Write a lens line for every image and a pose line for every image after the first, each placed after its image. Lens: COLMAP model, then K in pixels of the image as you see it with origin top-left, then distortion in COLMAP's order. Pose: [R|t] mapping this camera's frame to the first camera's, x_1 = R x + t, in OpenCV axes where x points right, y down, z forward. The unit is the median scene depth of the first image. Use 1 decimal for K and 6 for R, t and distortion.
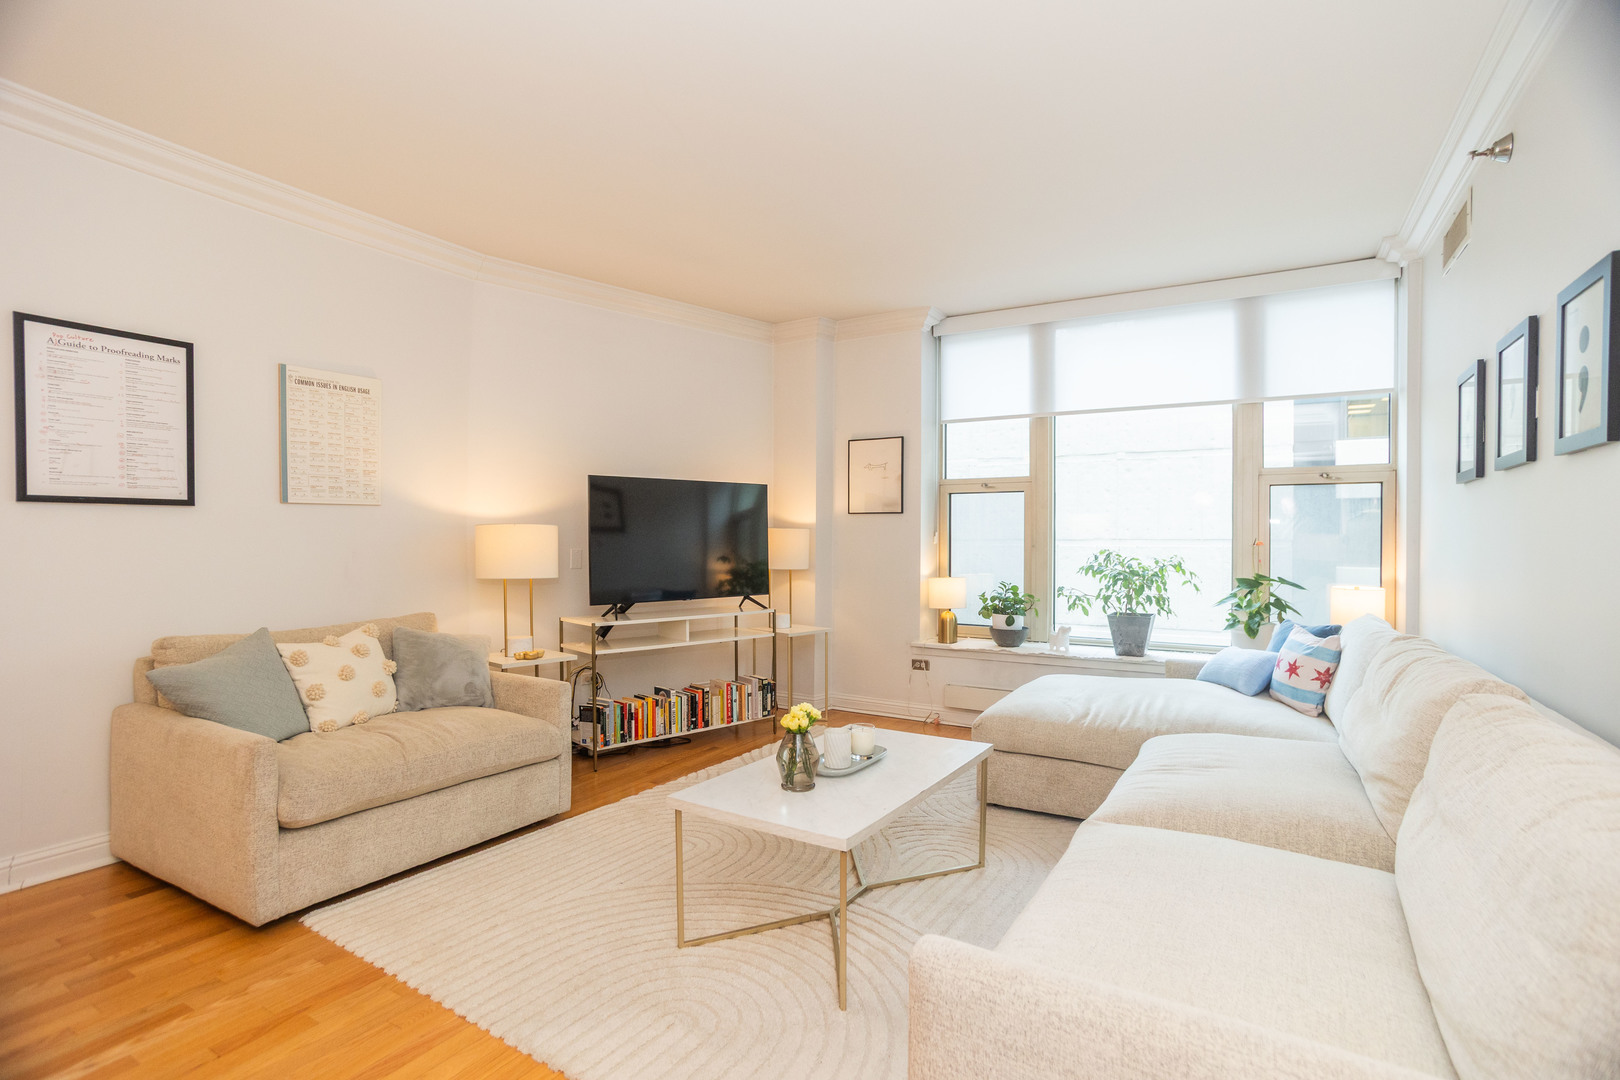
lens RADIAL K [[778.4, 0, 814.2], [0, 778.4, 539.3], [0, 0, 1]] dist [-0.006218, 0.003538]
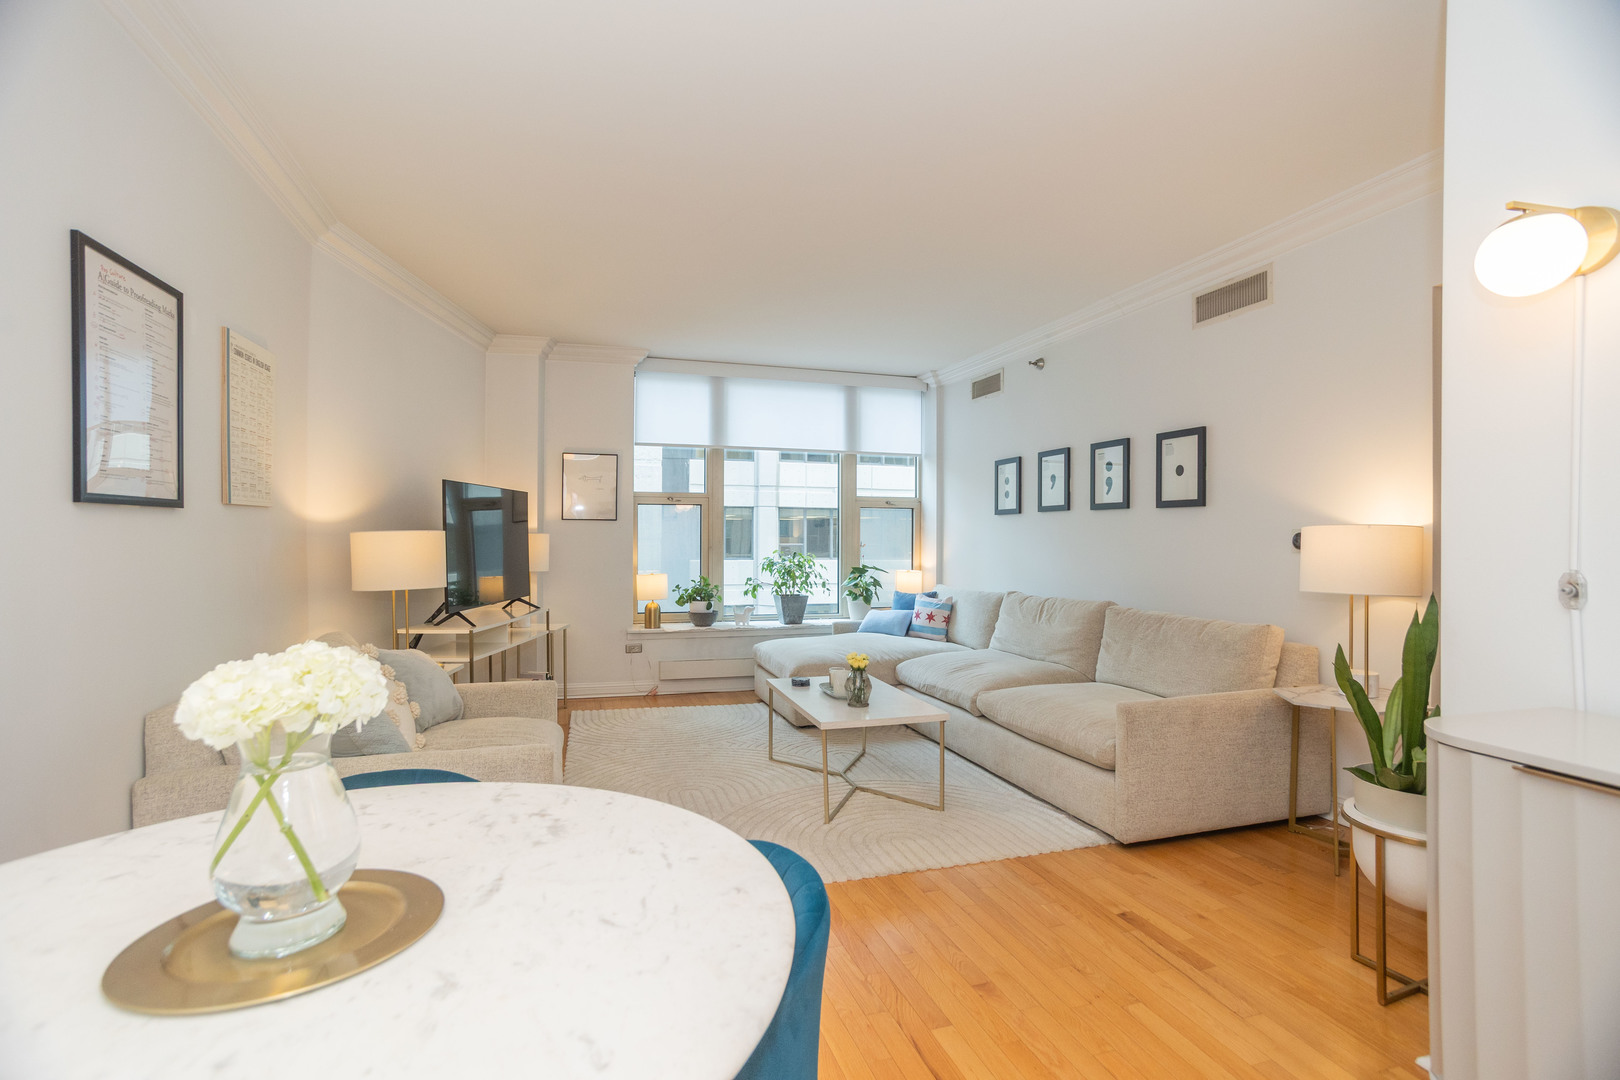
lens RADIAL K [[778.4, 0, 806.2], [0, 778.4, 543.0], [0, 0, 1]] dist [-0.006218, 0.003538]
pose [[0.665577, -0.003607, 0.746320, -0.675664], [-0.003076, 0.999967, 0.007576, -0.011230], [-0.746323, -0.007339, 0.665544, 0.022506]]
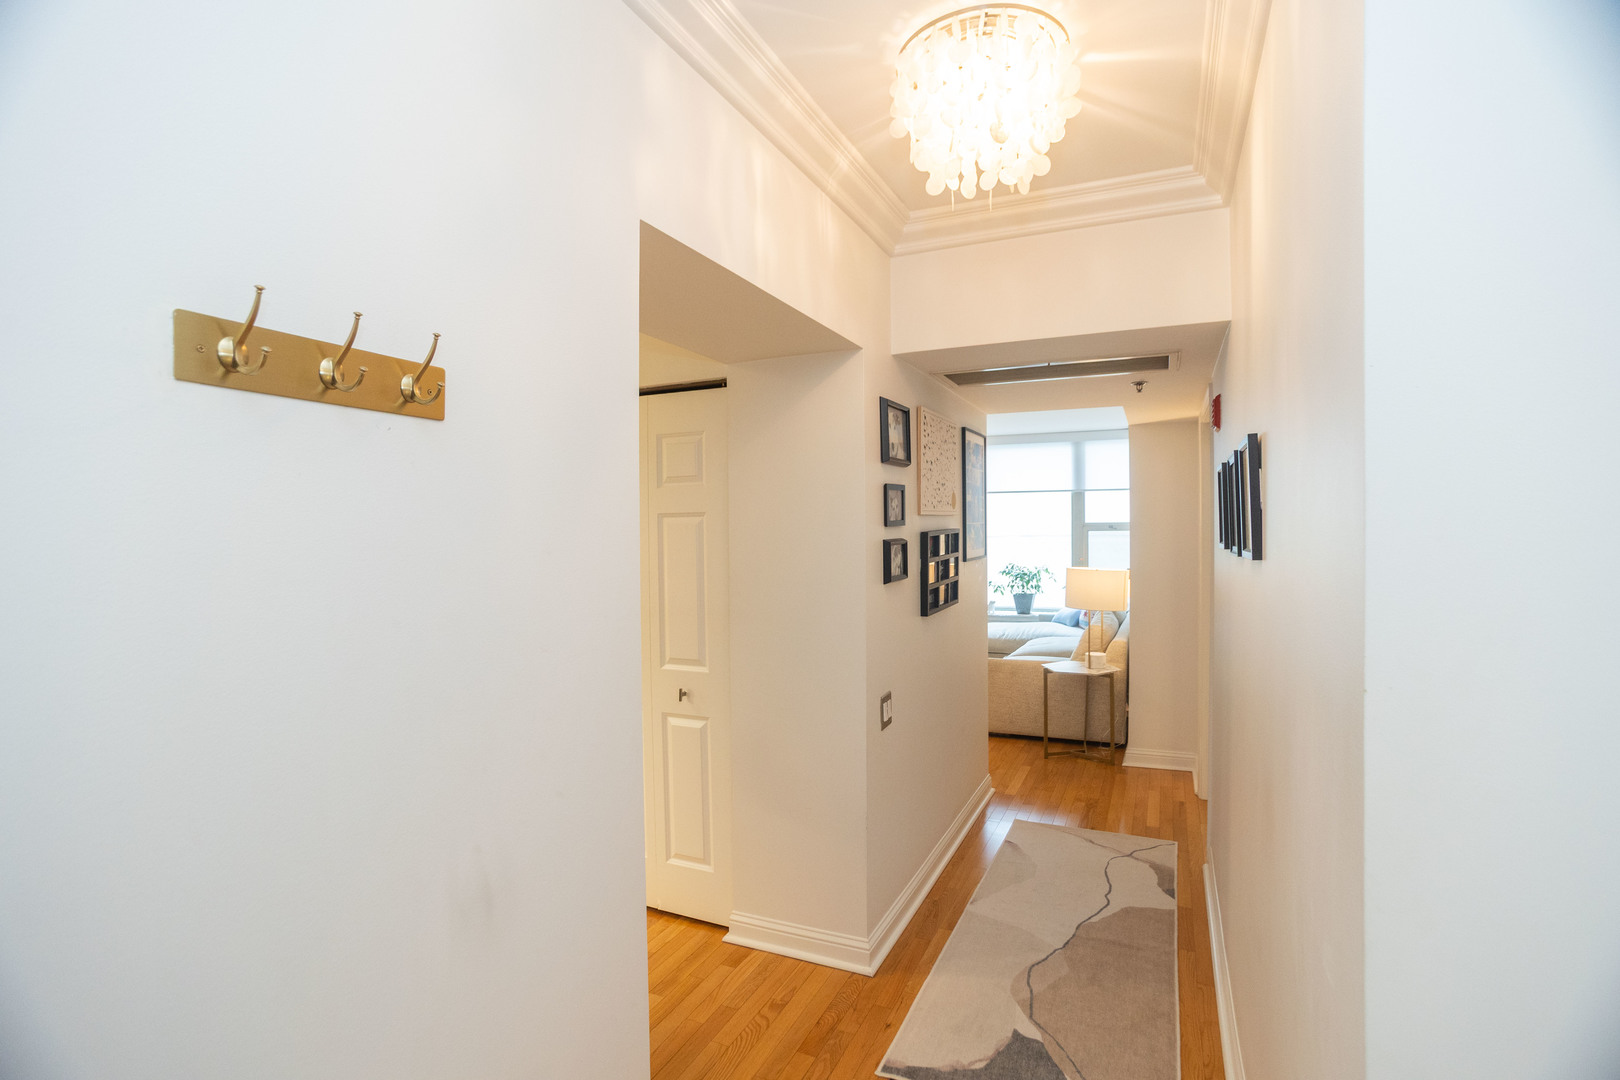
lens RADIAL K [[778.4, 0, 809.9], [0, 778.4, 541.7], [0, 0, 1]] dist [-0.006218, 0.003538]
pose [[0.993828, -0.016519, 0.109695, -0.378524], [0.013701, 0.999558, 0.026391, -0.104259], [-0.110083, -0.024725, 0.993615, -0.977886]]
